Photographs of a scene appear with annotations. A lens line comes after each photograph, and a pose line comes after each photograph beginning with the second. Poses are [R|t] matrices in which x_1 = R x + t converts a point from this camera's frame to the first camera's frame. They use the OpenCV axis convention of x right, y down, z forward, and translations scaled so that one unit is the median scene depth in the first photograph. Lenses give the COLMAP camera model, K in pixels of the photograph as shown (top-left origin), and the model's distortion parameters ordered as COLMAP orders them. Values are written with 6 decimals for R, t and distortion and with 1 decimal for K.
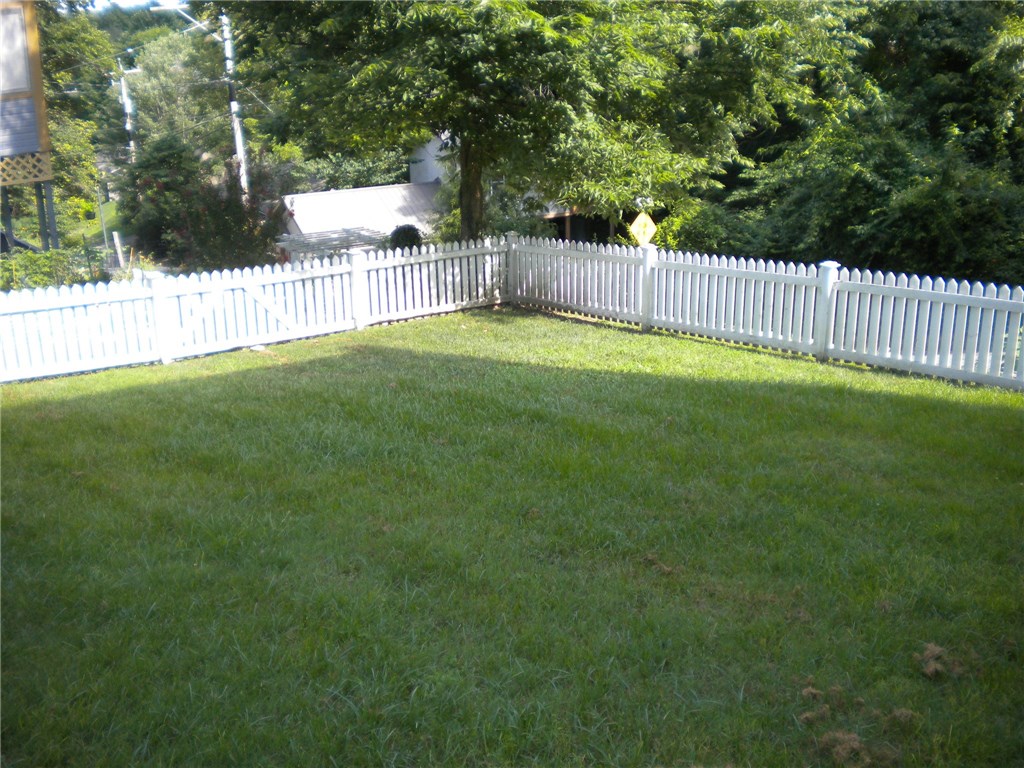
lens RADIAL K [[1072.6, 0, 512.0], [0, 1072.6, 384.0], [0, 0, 1]] dist [-0.069798, -0.175837]
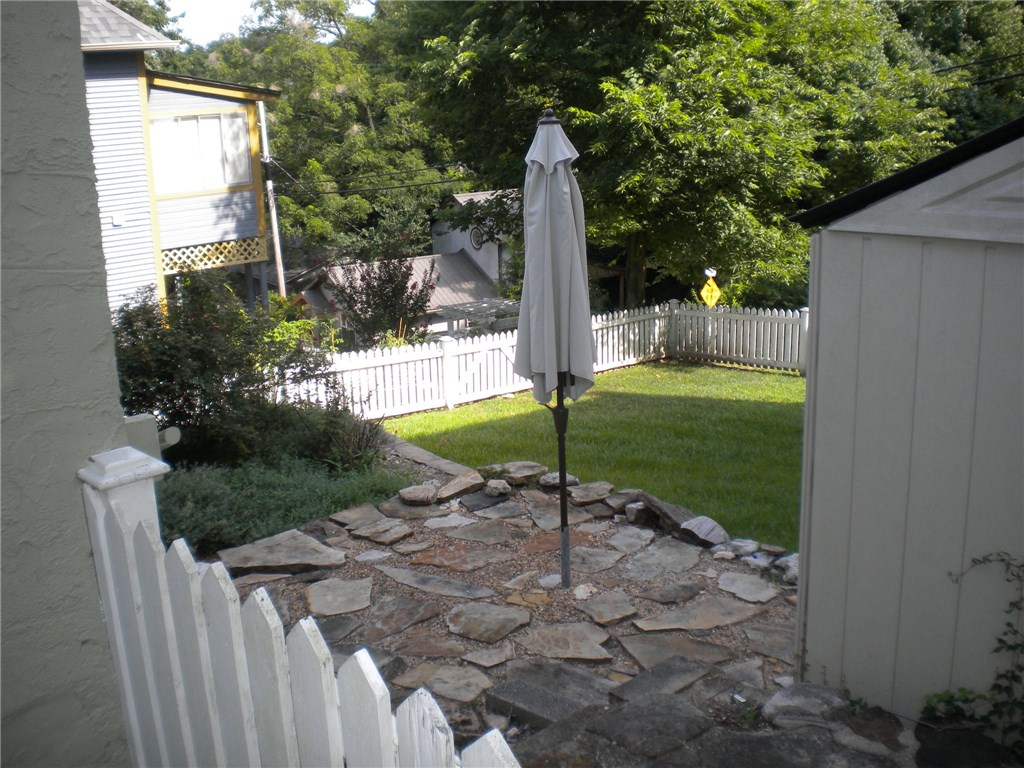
lens RADIAL K [[1072.6, 0, 512.0], [0, 1072.6, 384.0], [0, 0, 1]] dist [-0.069798, -0.175837]
pose [[0.998055, -0.025457, 0.056898, -0.263482], [0.028740, 0.997924, -0.057641, 0.021951], [-0.055313, 0.059165, 0.996715, -0.223996]]
